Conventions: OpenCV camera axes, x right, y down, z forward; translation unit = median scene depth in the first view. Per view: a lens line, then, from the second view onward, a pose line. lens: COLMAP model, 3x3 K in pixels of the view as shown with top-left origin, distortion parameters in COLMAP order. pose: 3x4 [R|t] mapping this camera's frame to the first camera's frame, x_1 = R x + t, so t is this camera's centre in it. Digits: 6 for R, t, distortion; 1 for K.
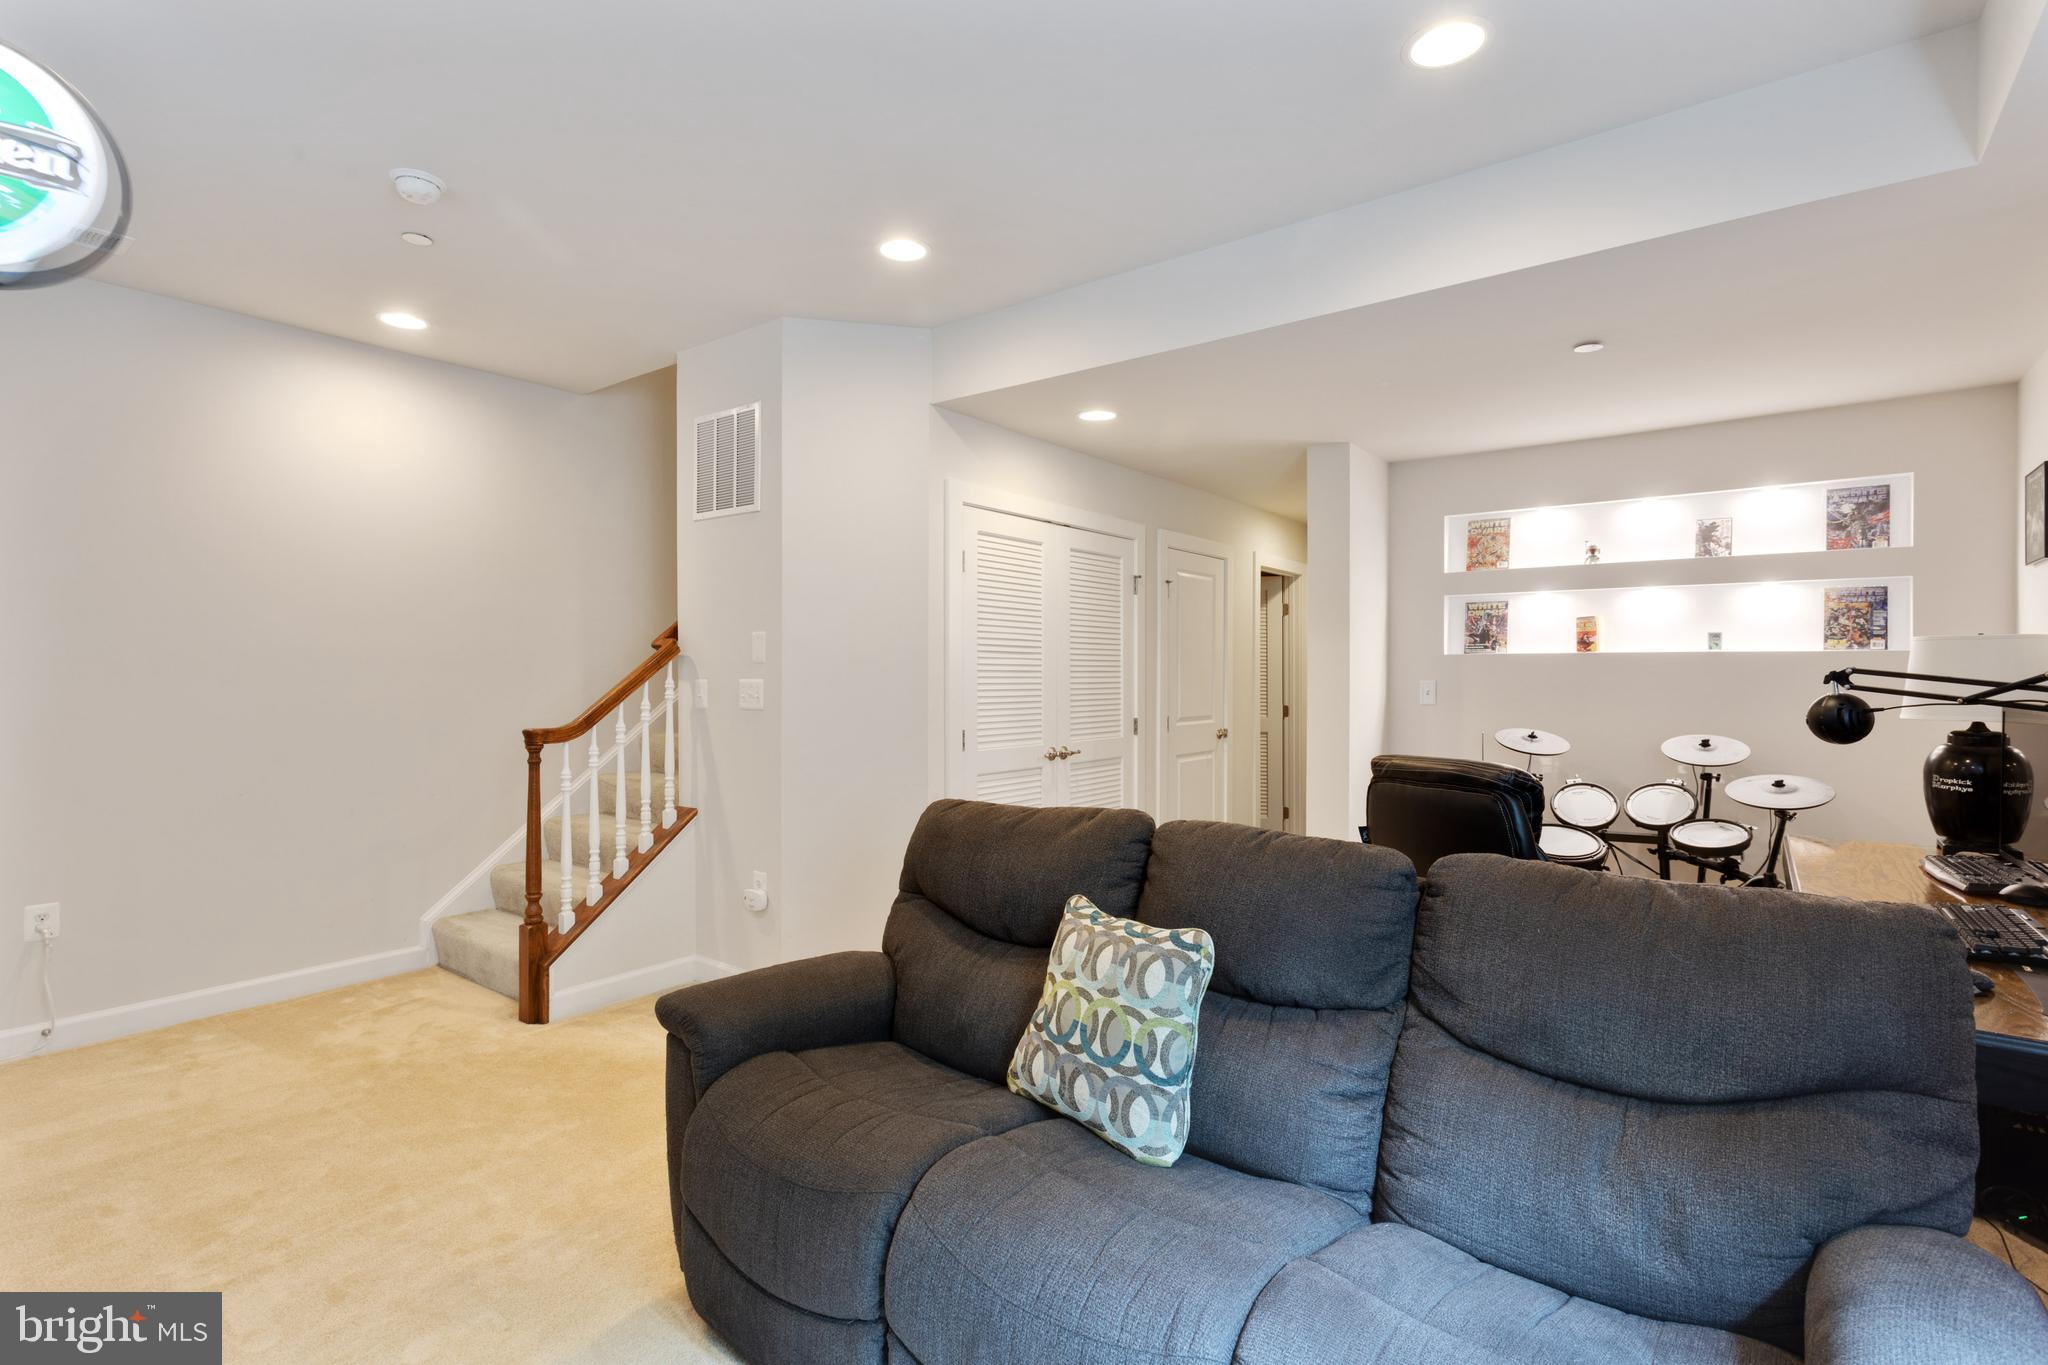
lens RADIAL K [[958.7, 0, 1023.4], [0, 958.7, 689.5], [0, 0, 1]] dist [-0.005466, -0.000385]
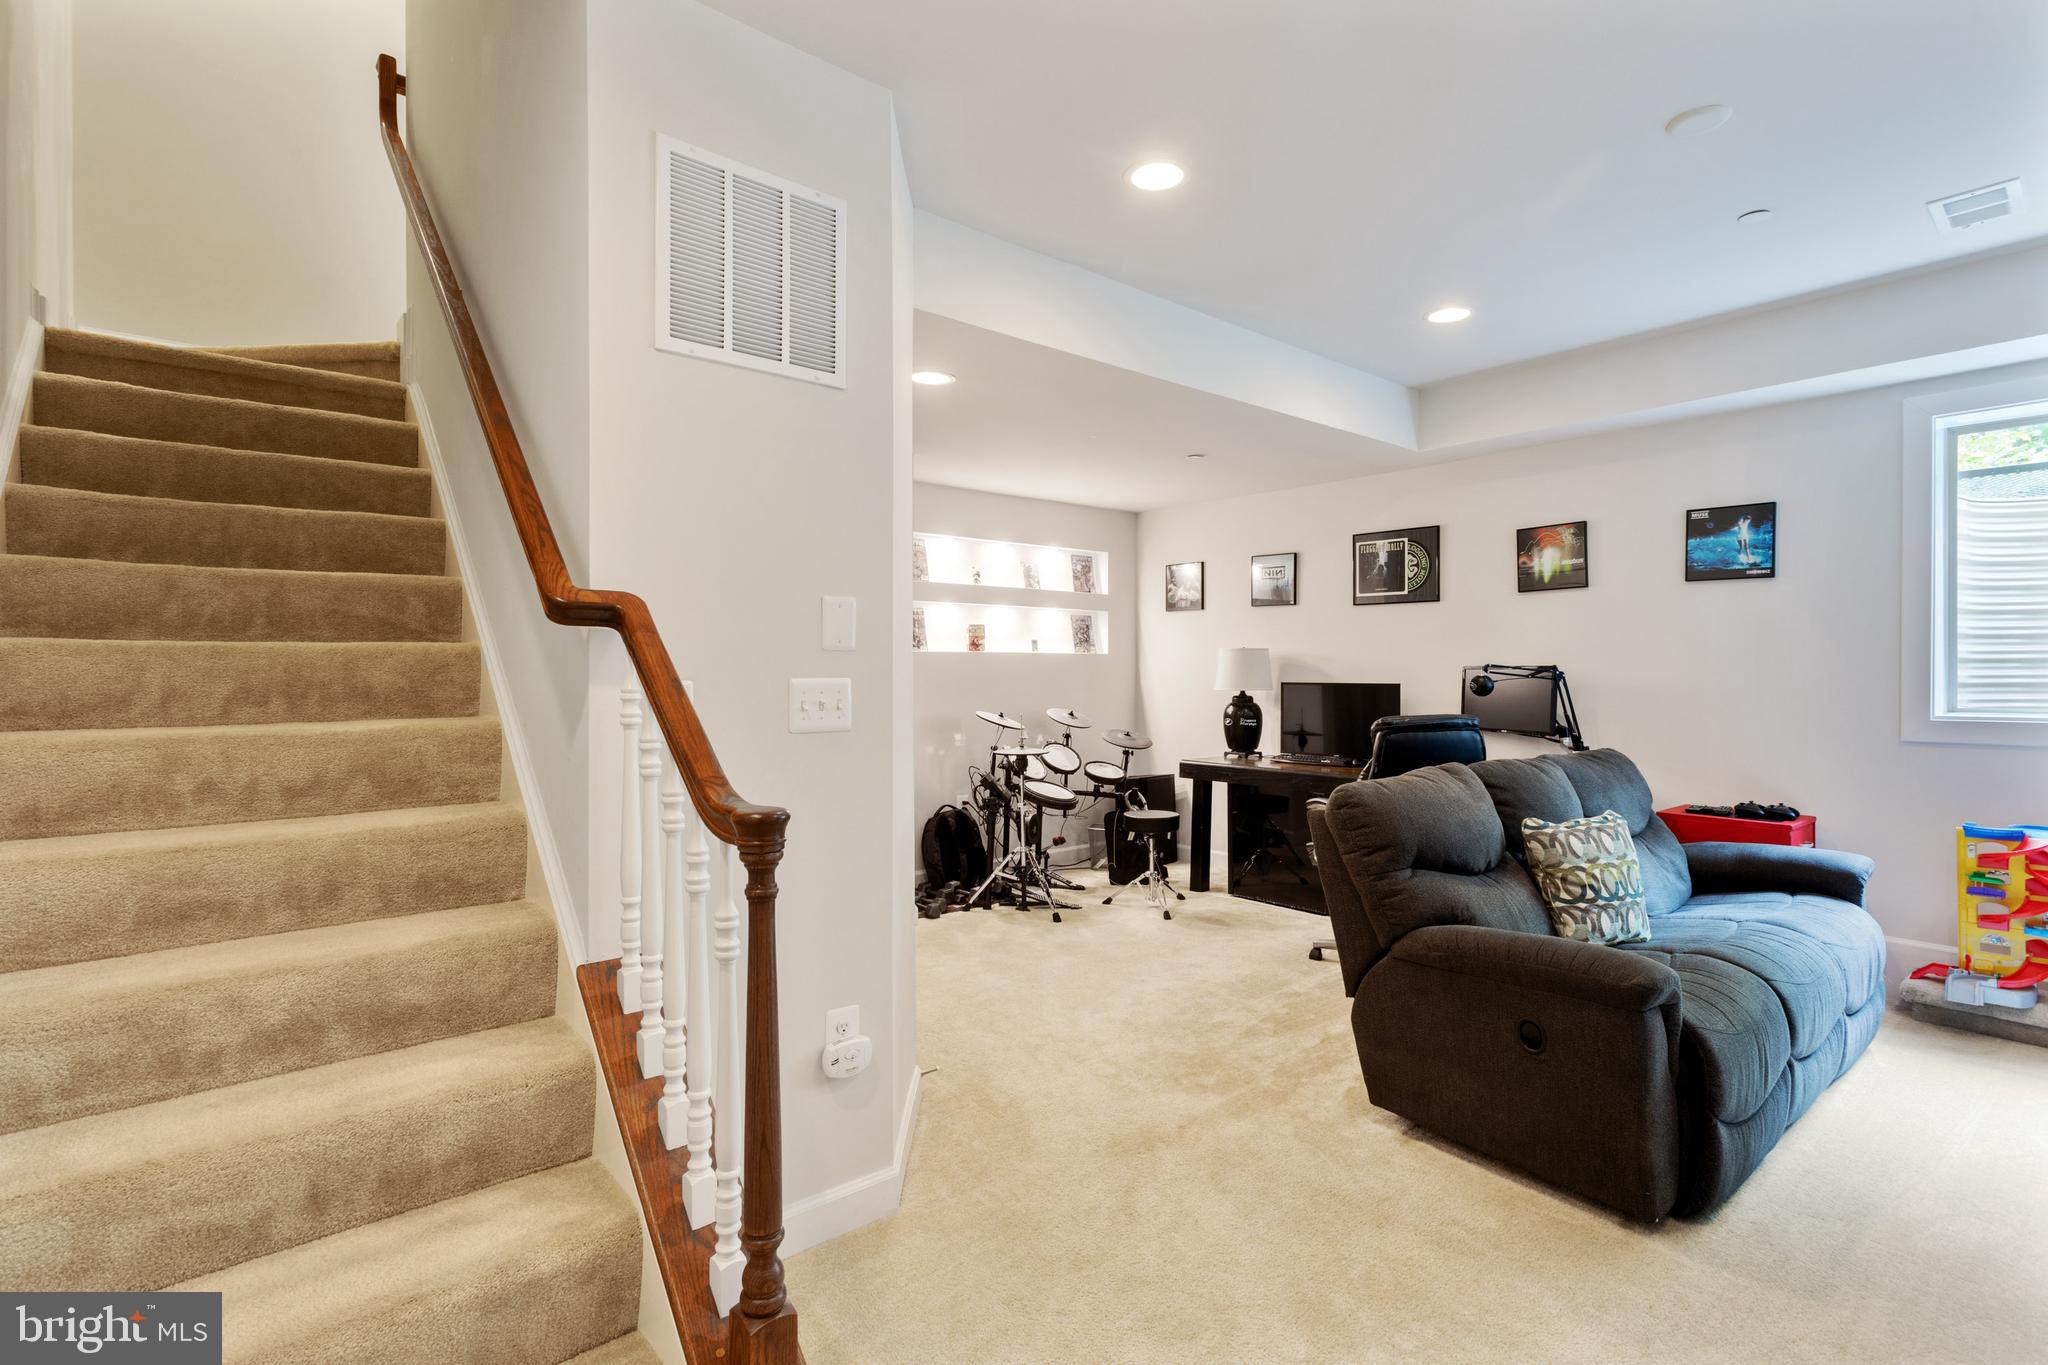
lens RADIAL K [[958.7, 0, 1041.1], [0, 958.7, 680.9], [0, 0, 1]] dist [-0.005466, -0.000385]
pose [[0.200301, -0.014828, 0.979622, -0.780898], [0.019109, 0.999754, 0.011225, -0.012701], [-0.979548, 0.016471, 0.200535, 0.725858]]
